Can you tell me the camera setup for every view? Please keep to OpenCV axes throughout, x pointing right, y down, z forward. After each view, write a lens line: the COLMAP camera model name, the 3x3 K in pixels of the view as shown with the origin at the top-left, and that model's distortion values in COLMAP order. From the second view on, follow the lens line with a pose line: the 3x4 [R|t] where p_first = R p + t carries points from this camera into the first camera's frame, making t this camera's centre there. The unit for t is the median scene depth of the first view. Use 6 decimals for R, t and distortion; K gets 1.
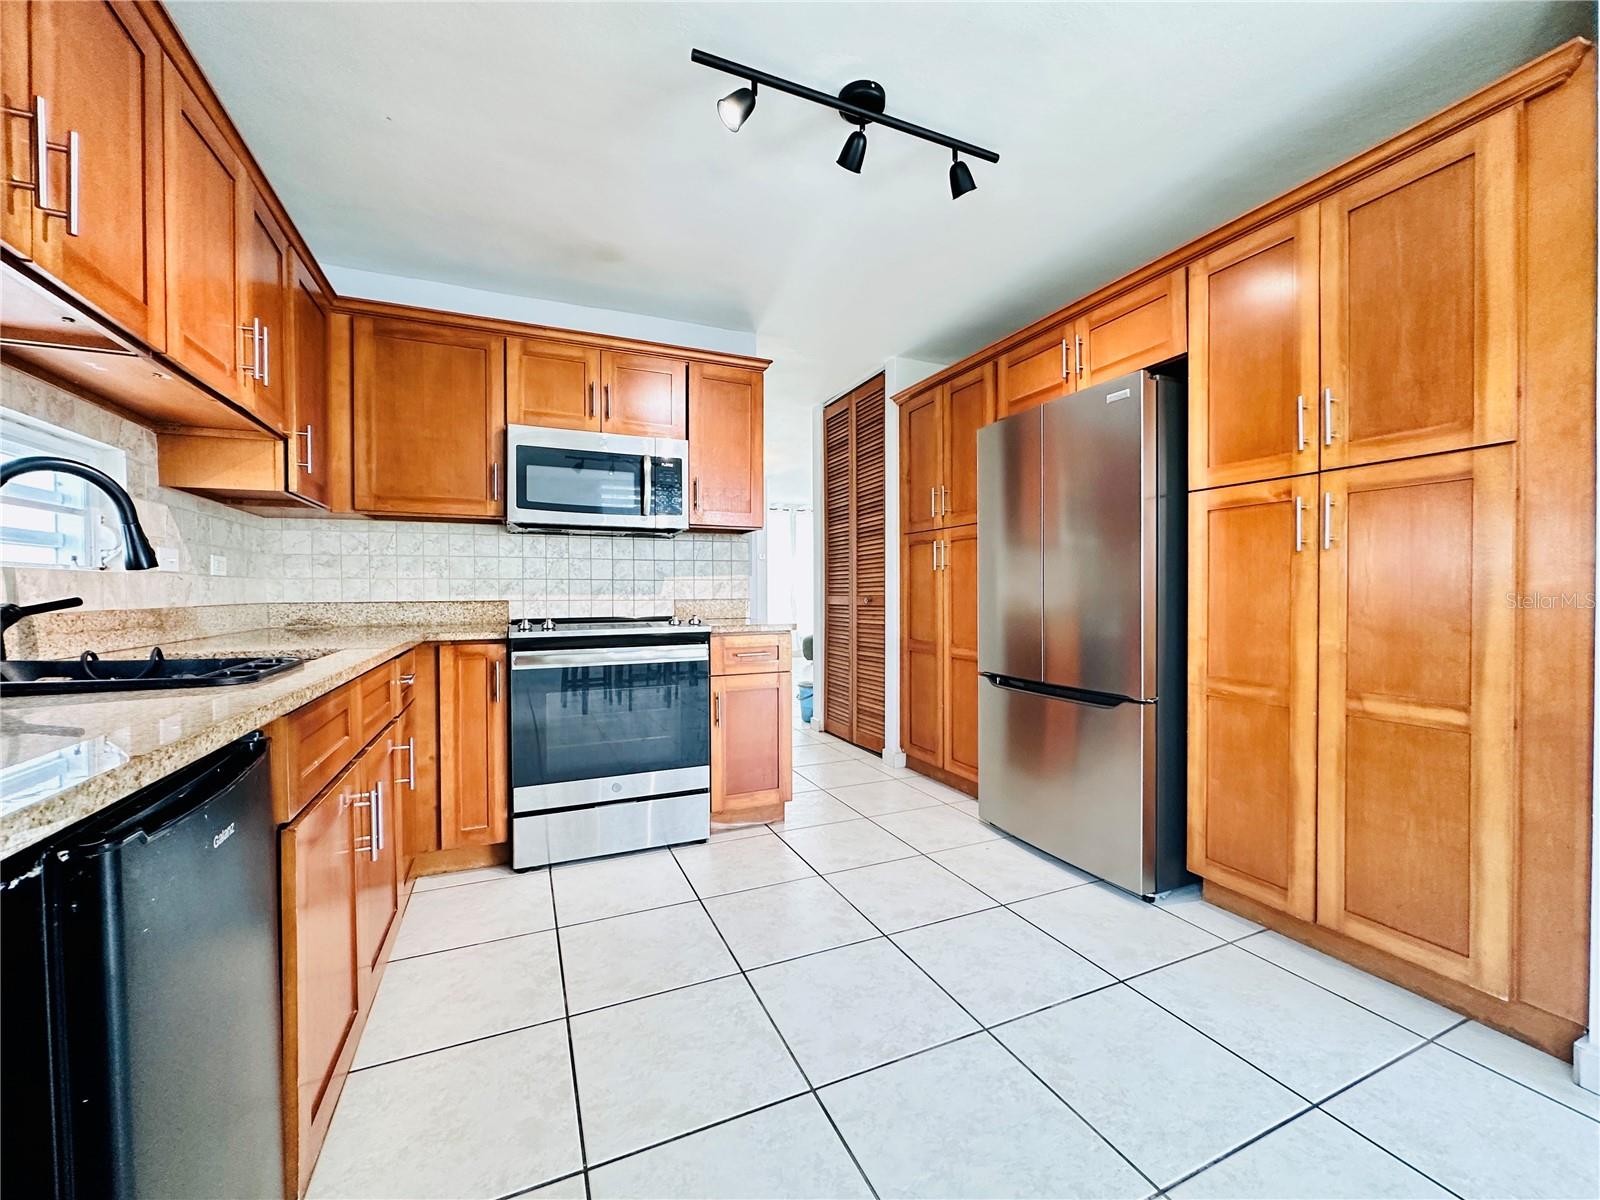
lens RADIAL K [[639.5, 0, 796.5], [0, 639.5, 598.6], [0, 0, 1]] dist [-0.006835, 0.003032]
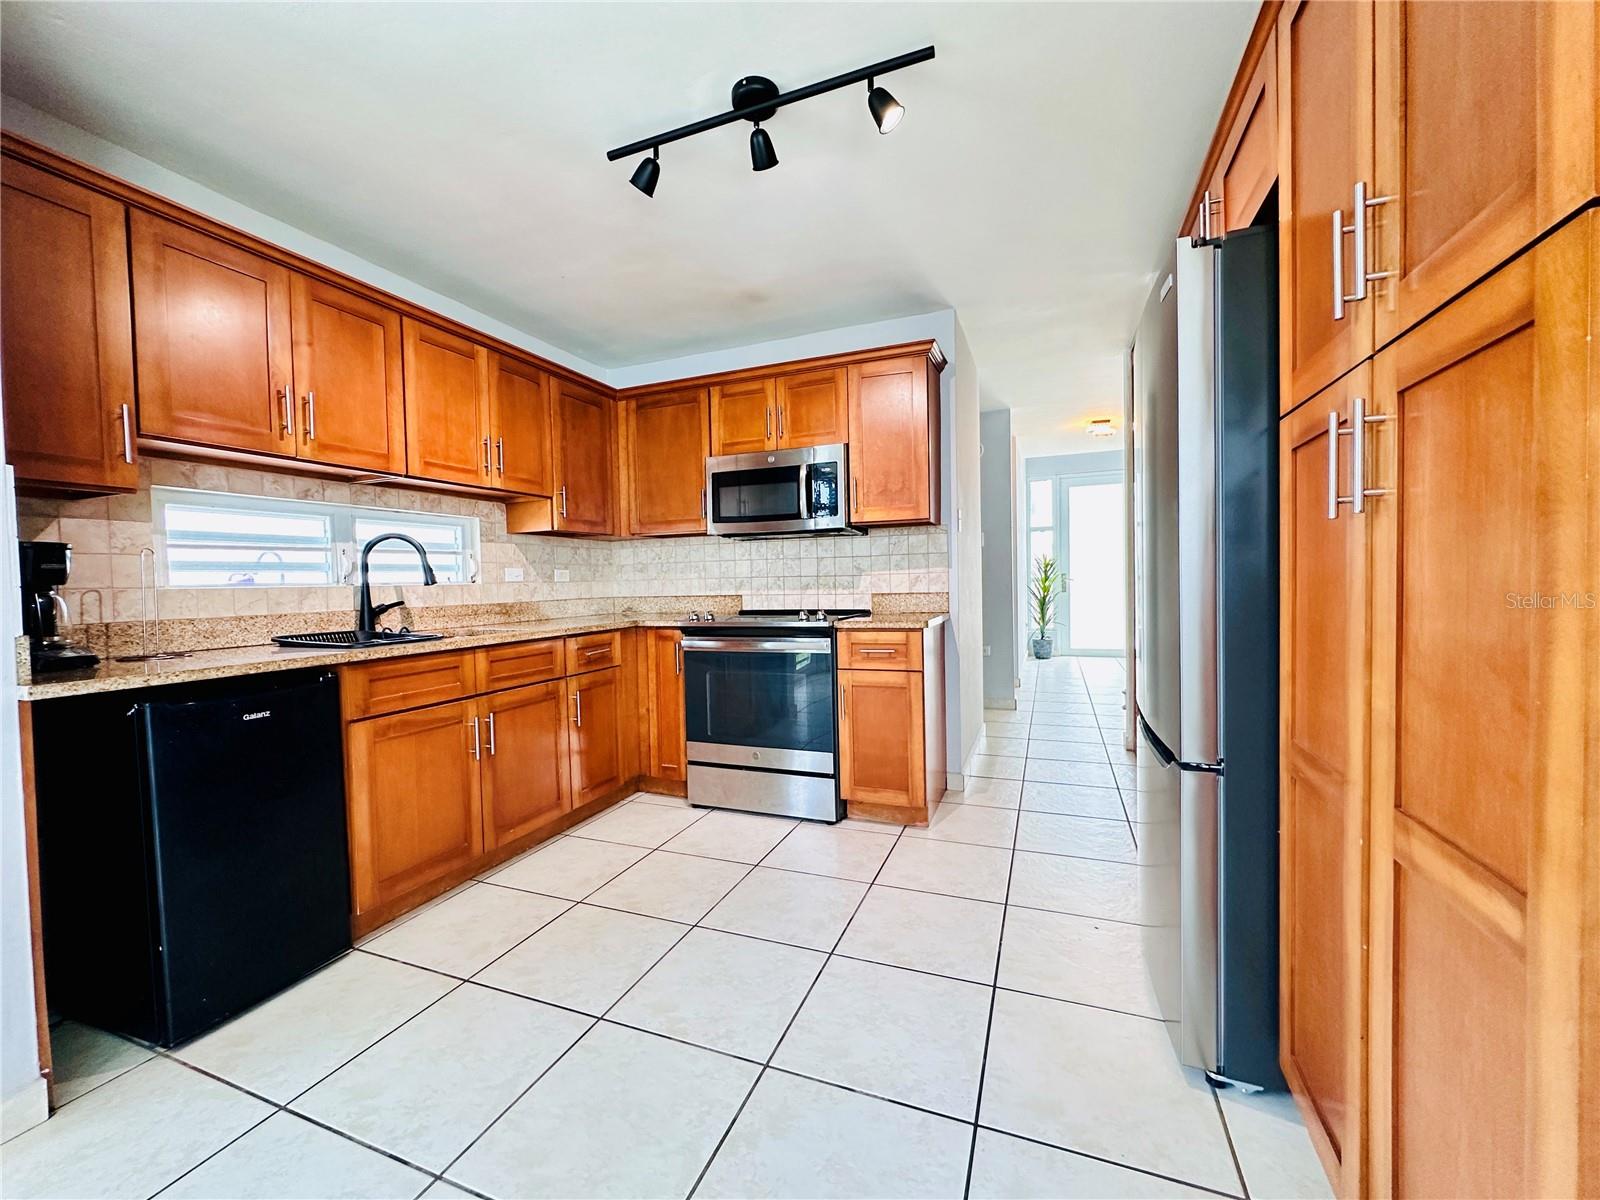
lens RADIAL K [[639.5, 0, 795.9], [0, 639.5, 599.6], [0, 0, 1]] dist [-0.006835, 0.003032]
pose [[0.701697, 0.008915, -0.712420, 0.579691], [0.011783, 0.999640, 0.024115, -0.019170], [0.712378, -0.025316, 0.701339, 0.226877]]
